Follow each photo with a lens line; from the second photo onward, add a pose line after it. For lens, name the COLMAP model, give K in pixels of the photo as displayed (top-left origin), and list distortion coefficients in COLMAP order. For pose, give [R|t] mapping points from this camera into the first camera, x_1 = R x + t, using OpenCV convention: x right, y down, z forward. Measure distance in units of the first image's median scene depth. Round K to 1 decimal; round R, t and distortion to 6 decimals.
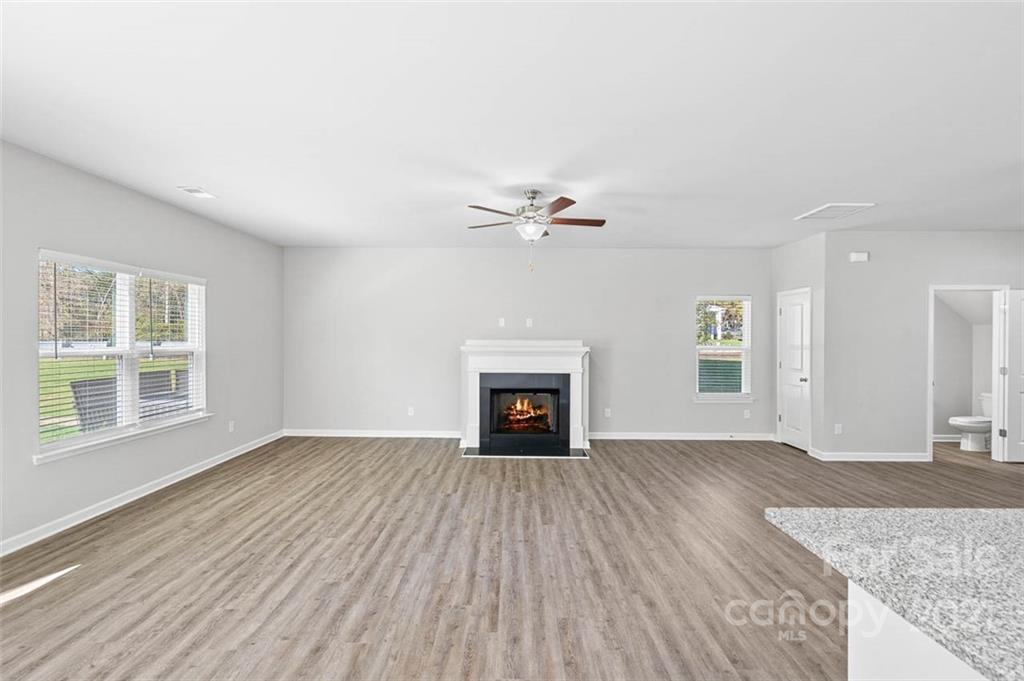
lens RADIAL K [[470.2, 0, 507.8], [0, 470.2, 340.2], [0, 0, 1]] dist [-0.008432, 0.004847]
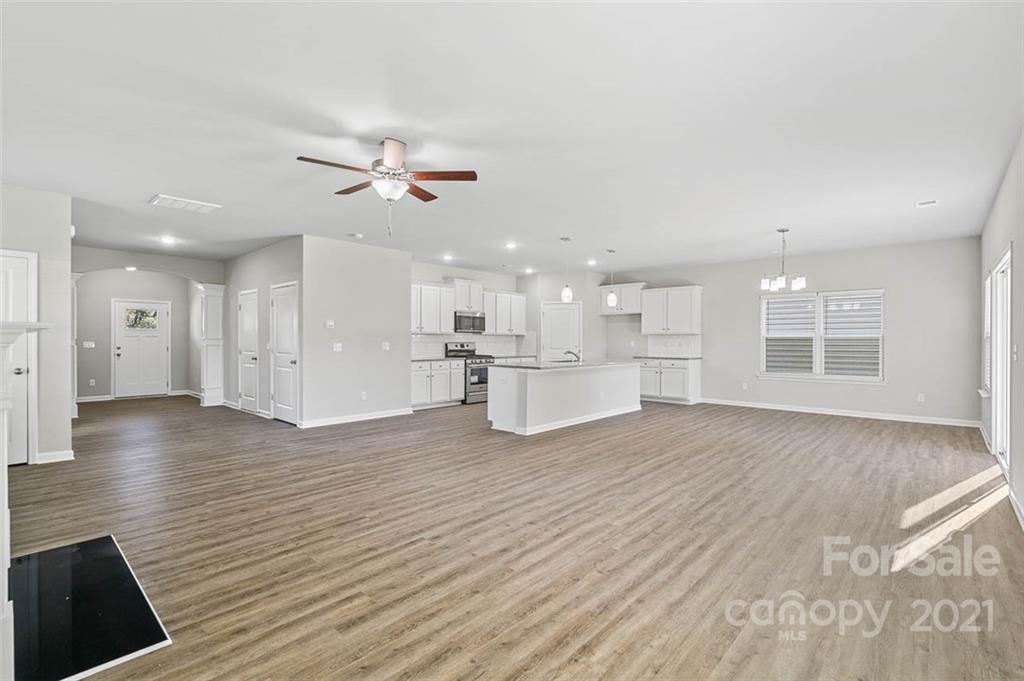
lens RADIAL K [[470.2, 0, 511.1], [0, 470.2, 339.3], [0, 0, 1]] dist [-0.008432, 0.004847]
pose [[-0.744647, -0.004189, 0.667445, -0.563689], [-0.001605, 0.999989, 0.004486, 0.031681], [-0.667456, 0.002269, -0.744646, 1.217539]]
